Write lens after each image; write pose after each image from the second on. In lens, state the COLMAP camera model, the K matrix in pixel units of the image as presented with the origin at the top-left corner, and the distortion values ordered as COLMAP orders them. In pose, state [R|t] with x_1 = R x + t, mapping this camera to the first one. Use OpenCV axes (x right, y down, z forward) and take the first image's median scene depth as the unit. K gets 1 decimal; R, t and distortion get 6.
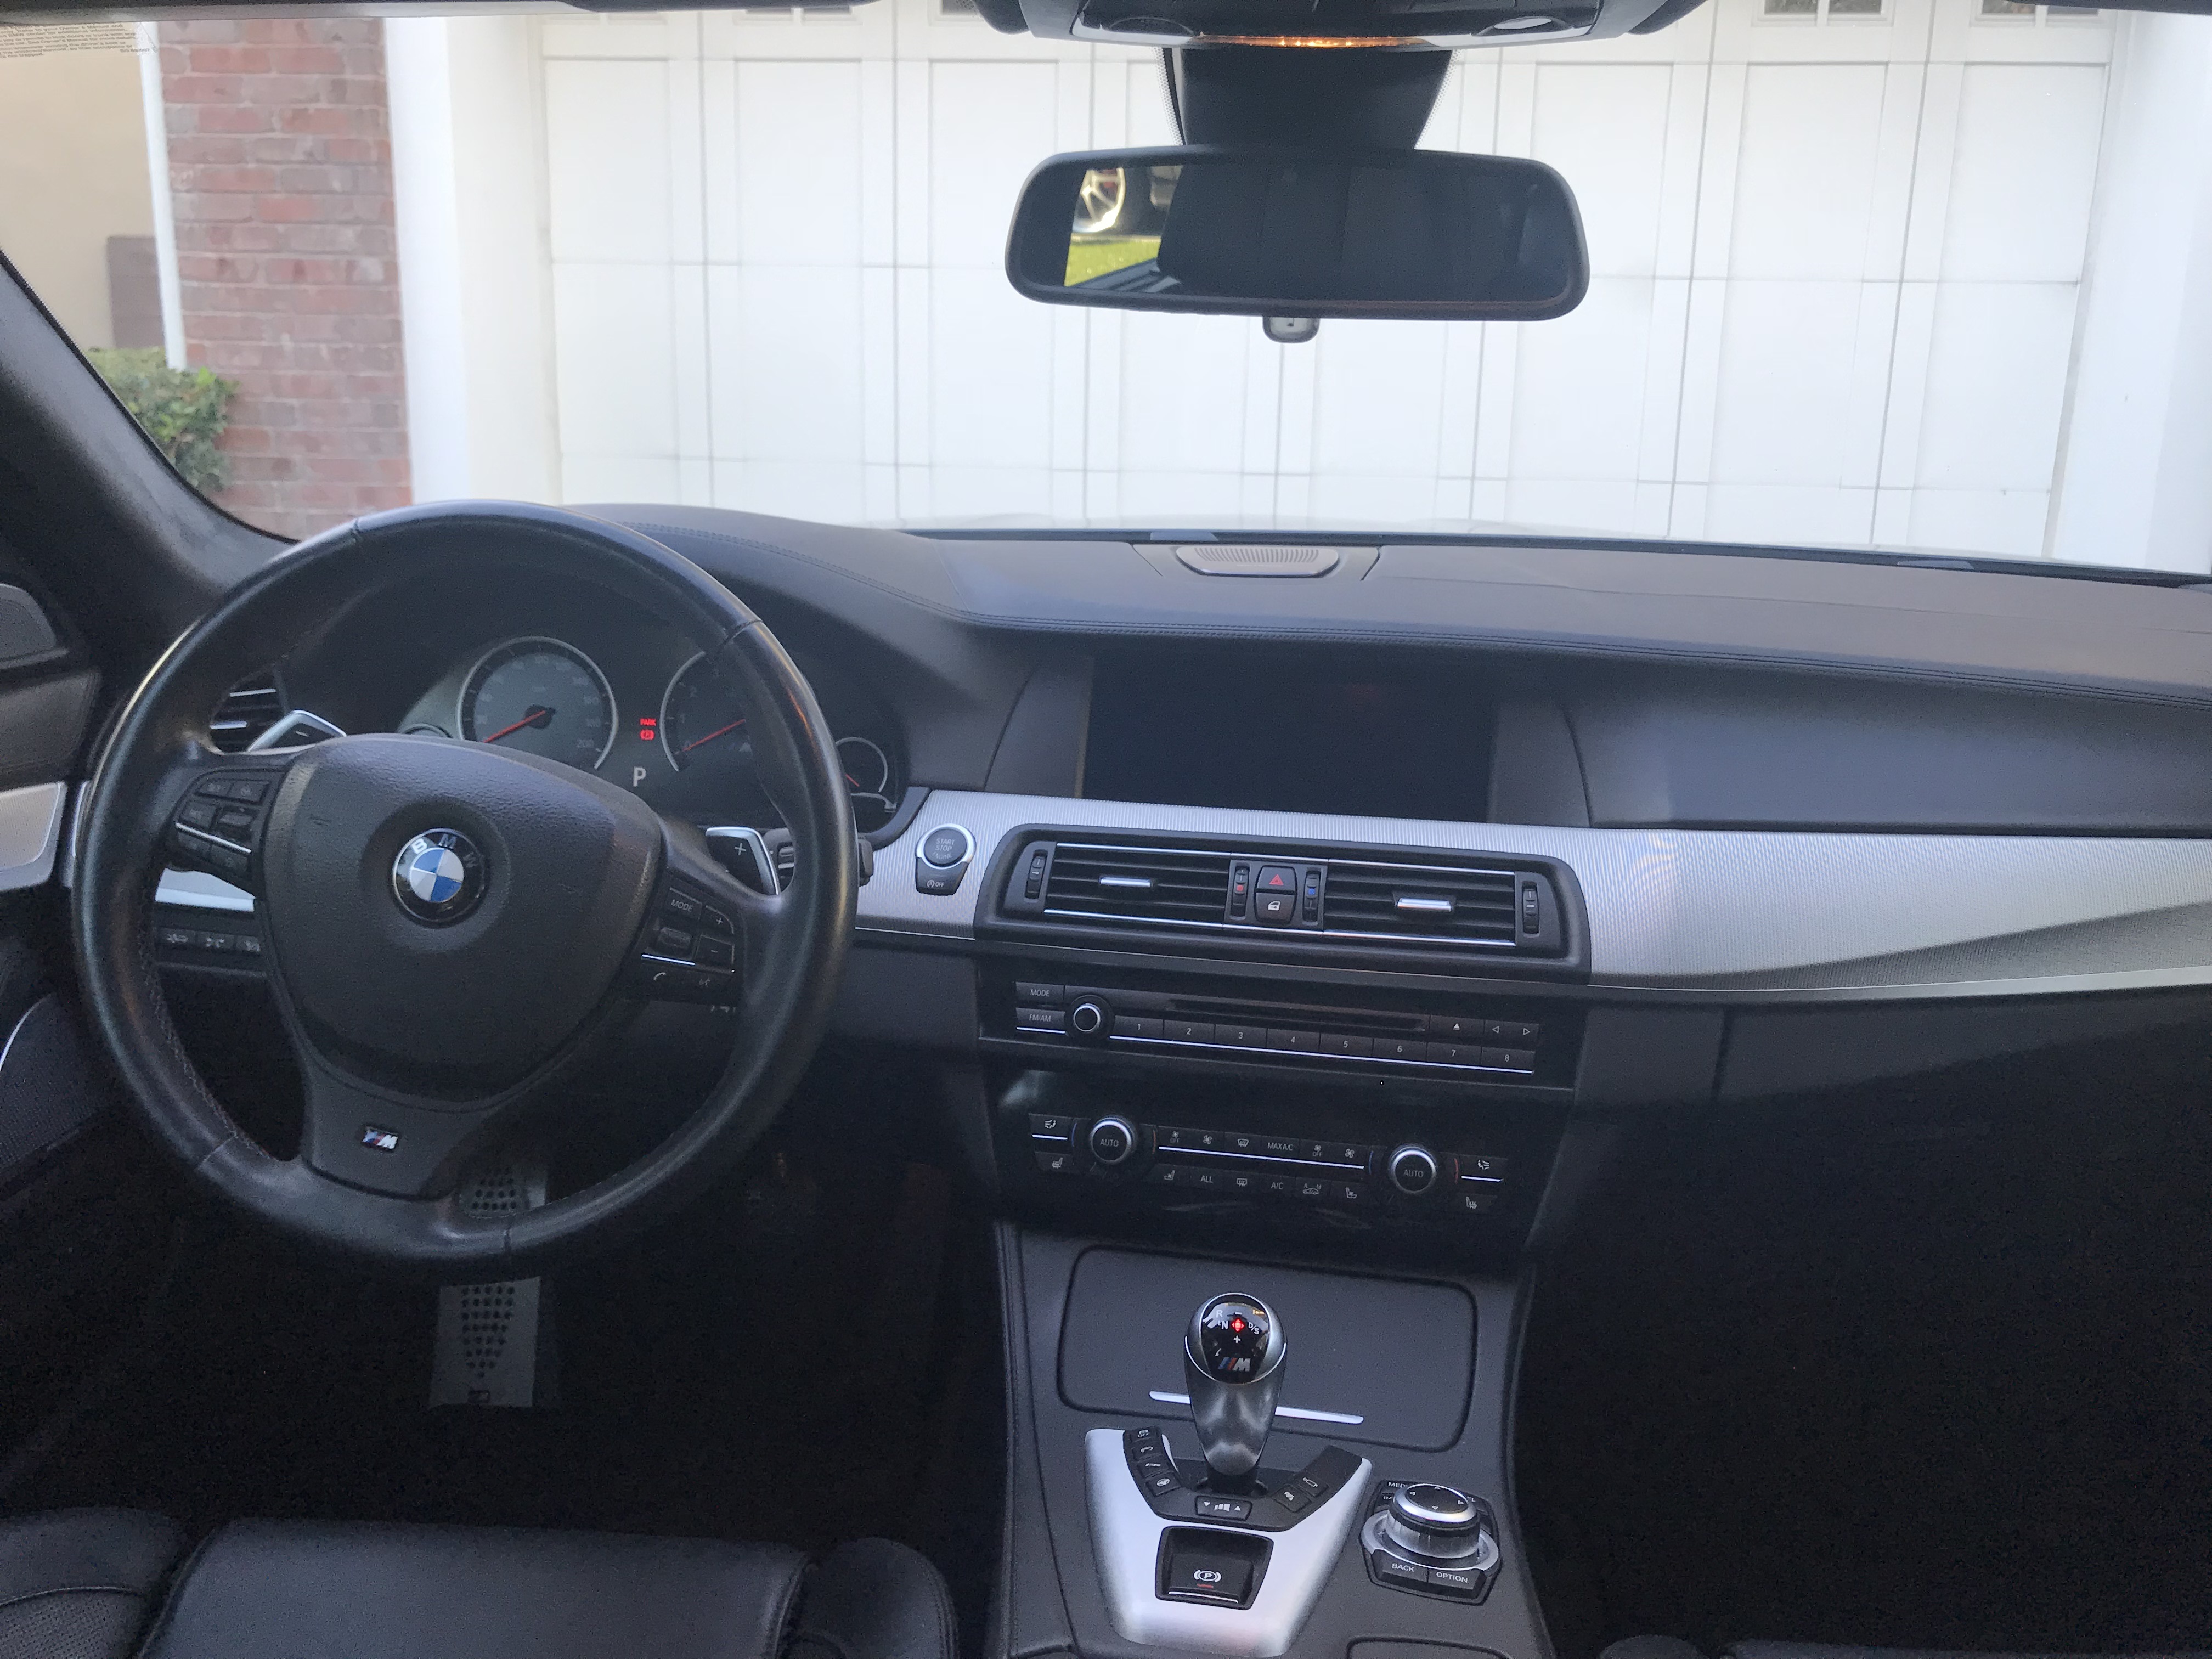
lens RADIAL K [[1831.8, 0, 1107.5], [0, 1831.8, 818.5], [0, 0, 1]] dist [0.045396, -0.011962]
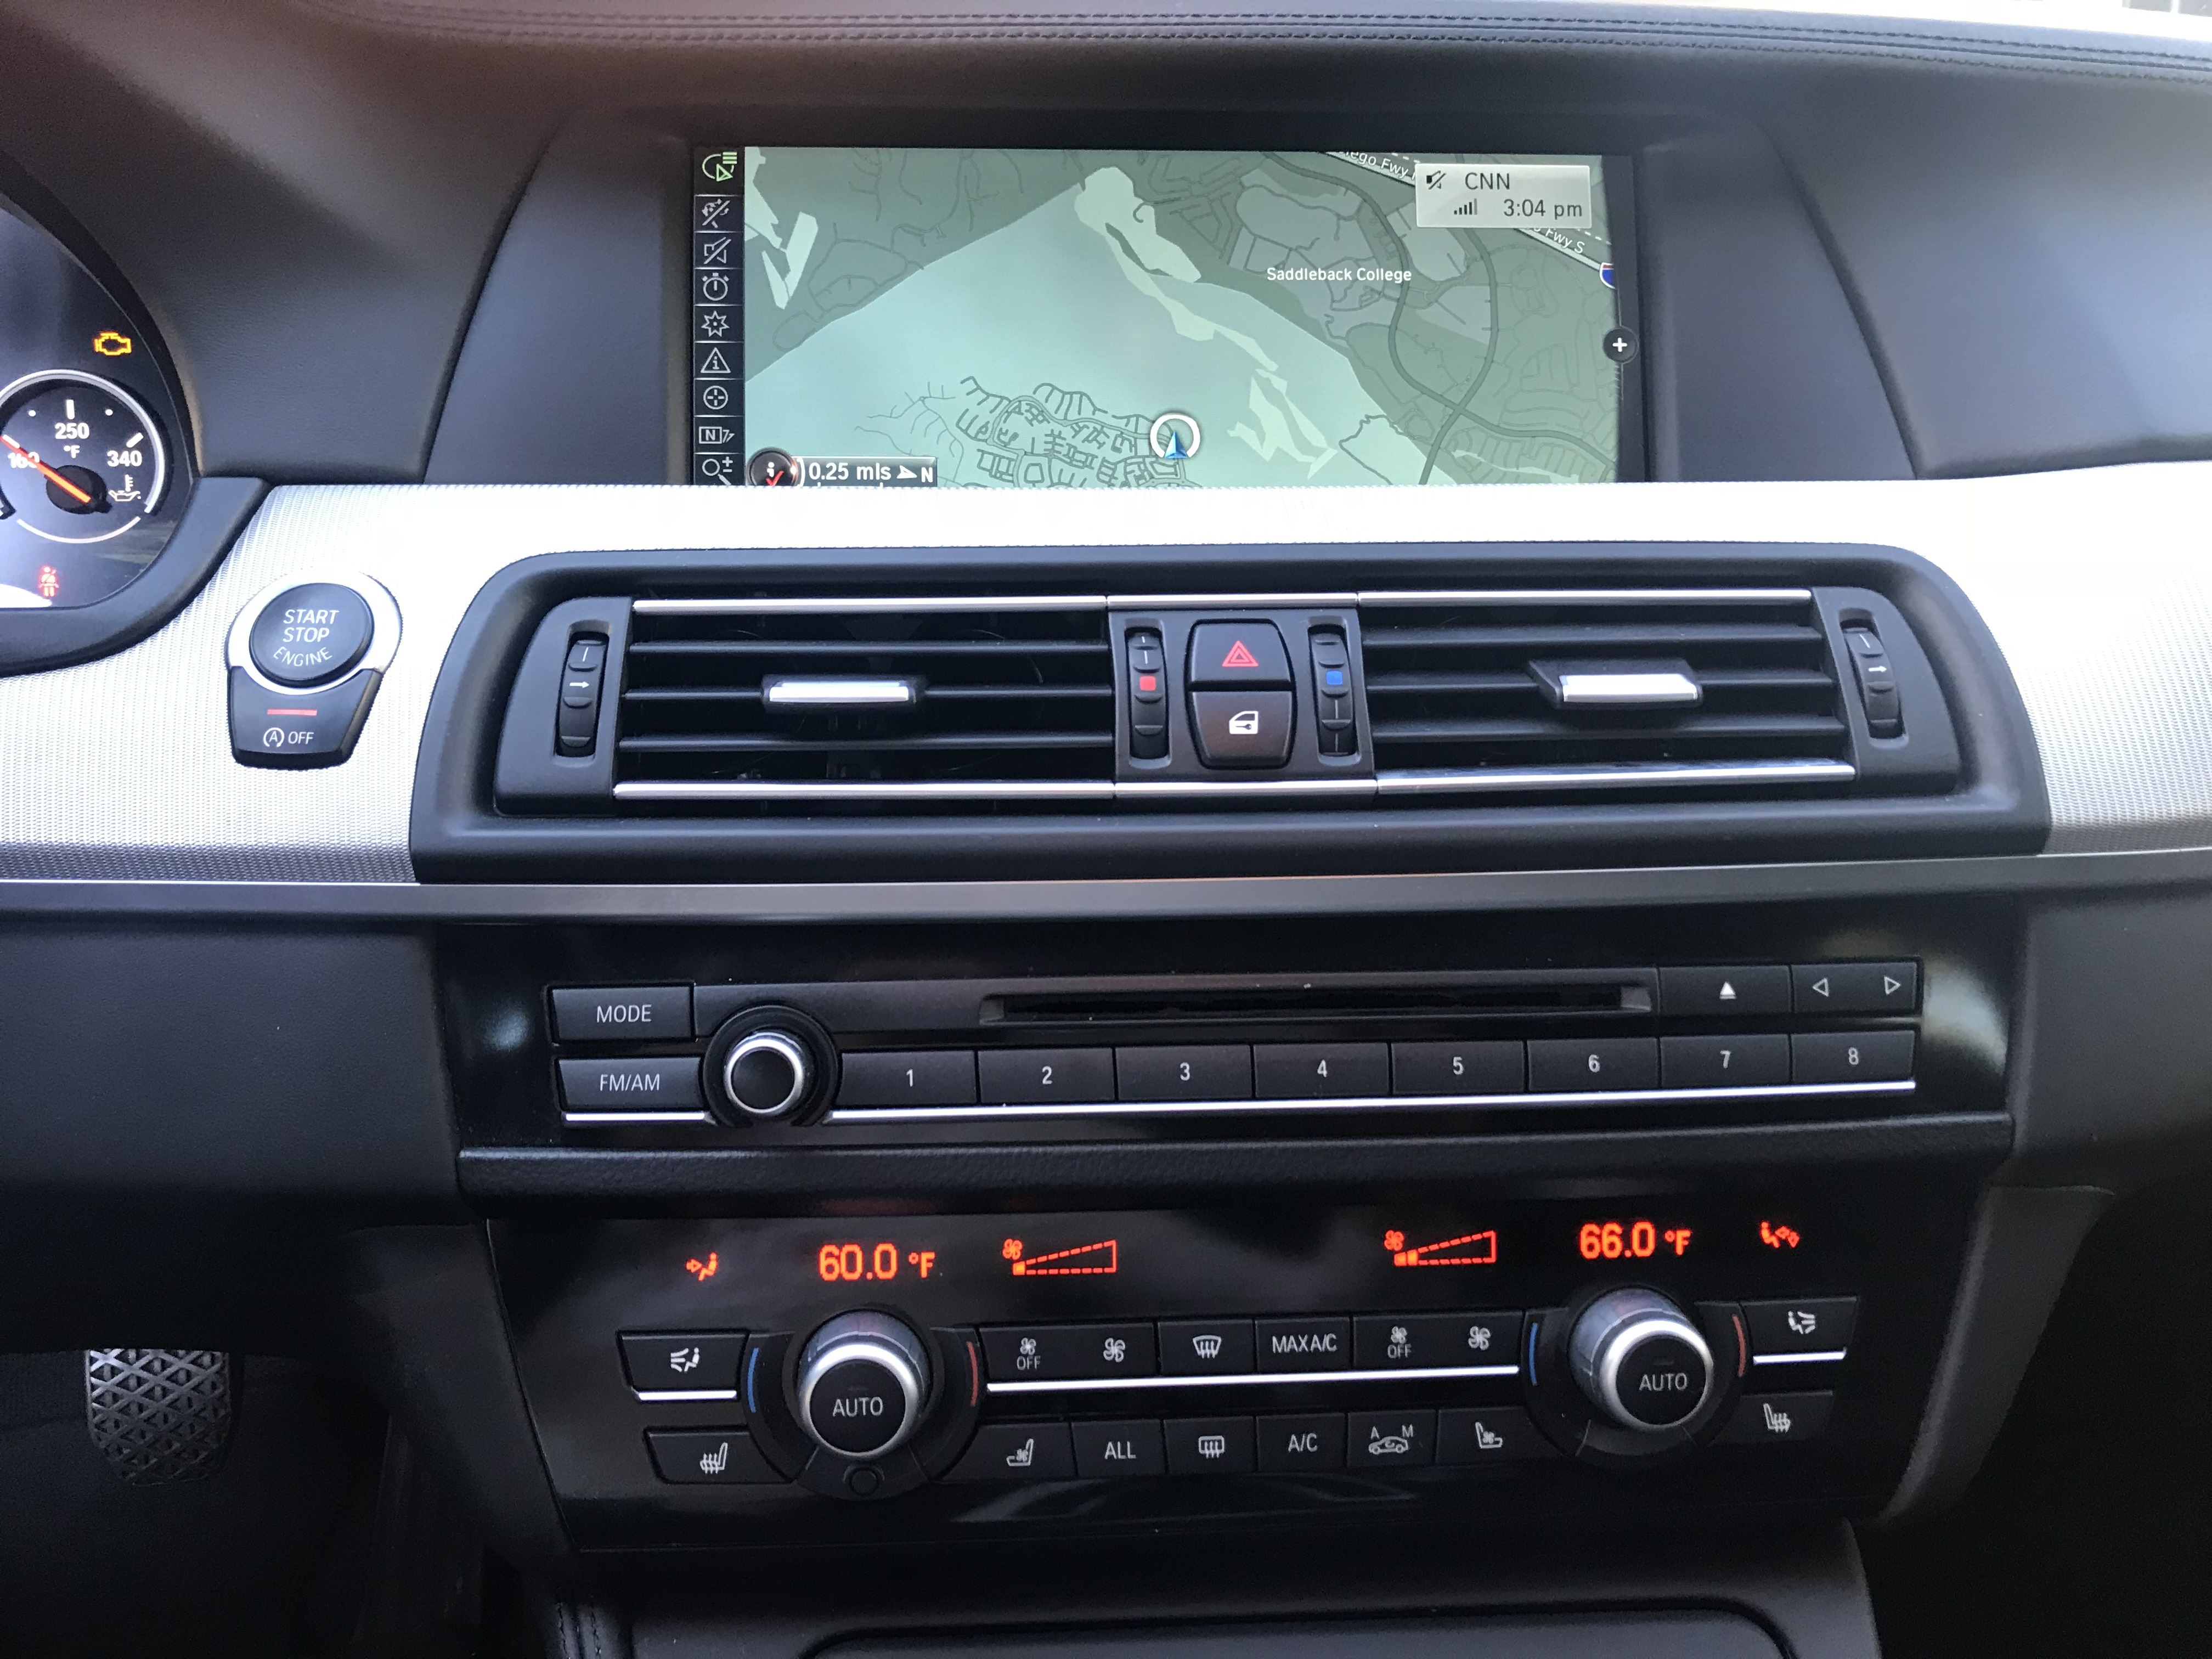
lens RADIAL K [[1831.8, 0, 1156.7], [0, 1831.8, 781.2], [0, 0, 1]] dist [0.045396, -0.011962]
pose [[0.971988, -0.088845, 0.217593, -0.009542], [0.070698, 0.993445, 0.089821, 0.024198], [-0.224147, -0.071922, 0.971898, 0.632514]]
